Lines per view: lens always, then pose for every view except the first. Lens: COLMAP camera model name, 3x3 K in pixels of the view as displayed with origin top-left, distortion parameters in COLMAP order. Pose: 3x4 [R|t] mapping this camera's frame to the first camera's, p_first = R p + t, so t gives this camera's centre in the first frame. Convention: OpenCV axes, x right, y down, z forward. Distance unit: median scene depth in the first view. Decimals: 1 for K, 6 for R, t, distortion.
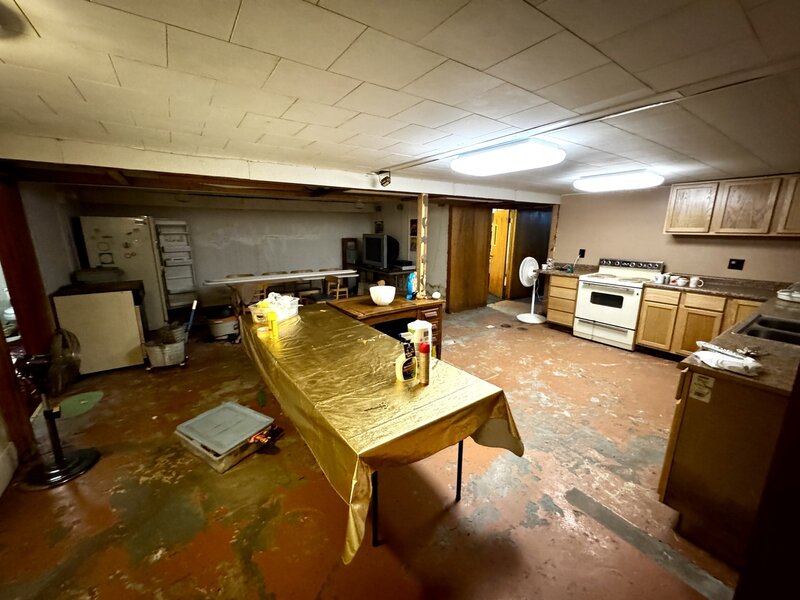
lens RADIAL K [[319.0, 0, 402.4], [0, 319.0, 299.9], [0, 0, 1]] dist [-0.000075, 0.000143]
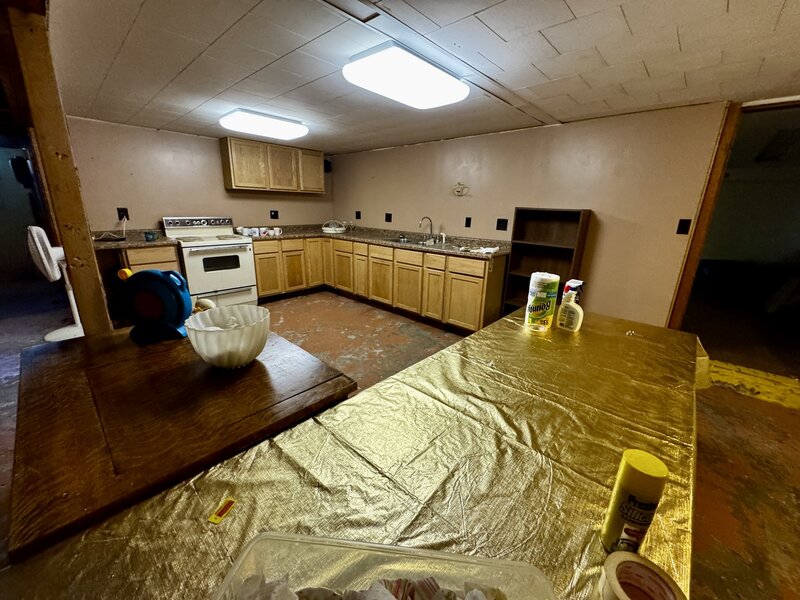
lens RADIAL K [[319.0, 0, 400.9], [0, 319.0, 298.5], [0, 0, 1]] dist [-0.000075, 0.000143]
pose [[-0.205604, -0.282611, 0.936941, -0.330504], [0.188358, 0.928067, 0.321268, -0.104508], [-0.960338, 0.242534, -0.137582, 0.696881]]
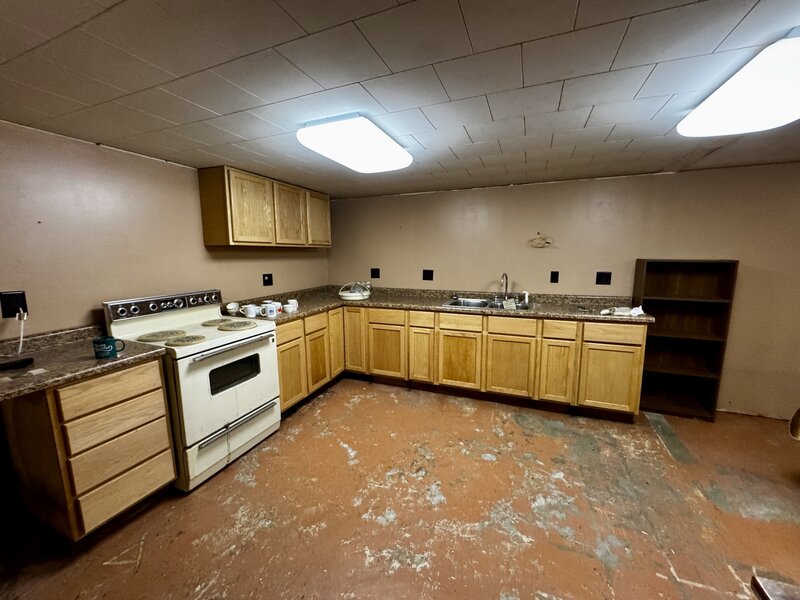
lens RADIAL K [[319.0, 0, 401.0], [0, 319.0, 300.4], [0, 0, 1]] dist [-0.000075, 0.000143]
pose [[-0.542749, -0.121761, 0.831022, 0.098673], [0.188840, 0.946411, 0.262002, -0.198602], [-0.818391, 0.299131, -0.490670, 1.041476]]
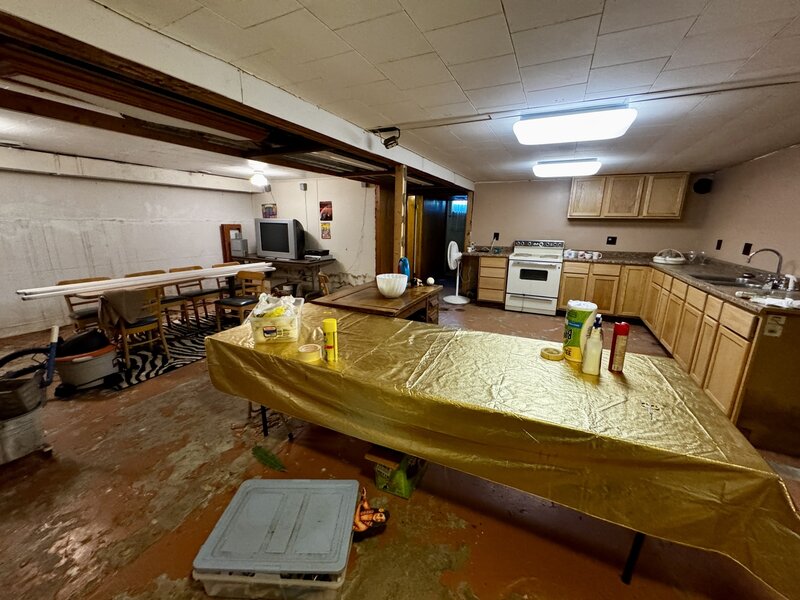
lens RADIAL K [[319.0, 0, 401.4], [0, 319.0, 299.9], [0, 0, 1]] dist [-0.000075, 0.000143]
pose [[0.874432, -0.106558, 0.473302, -0.347911], [0.096816, 0.994285, 0.044981, -0.009254], [-0.475390, 0.006490, 0.879751, 0.221325]]
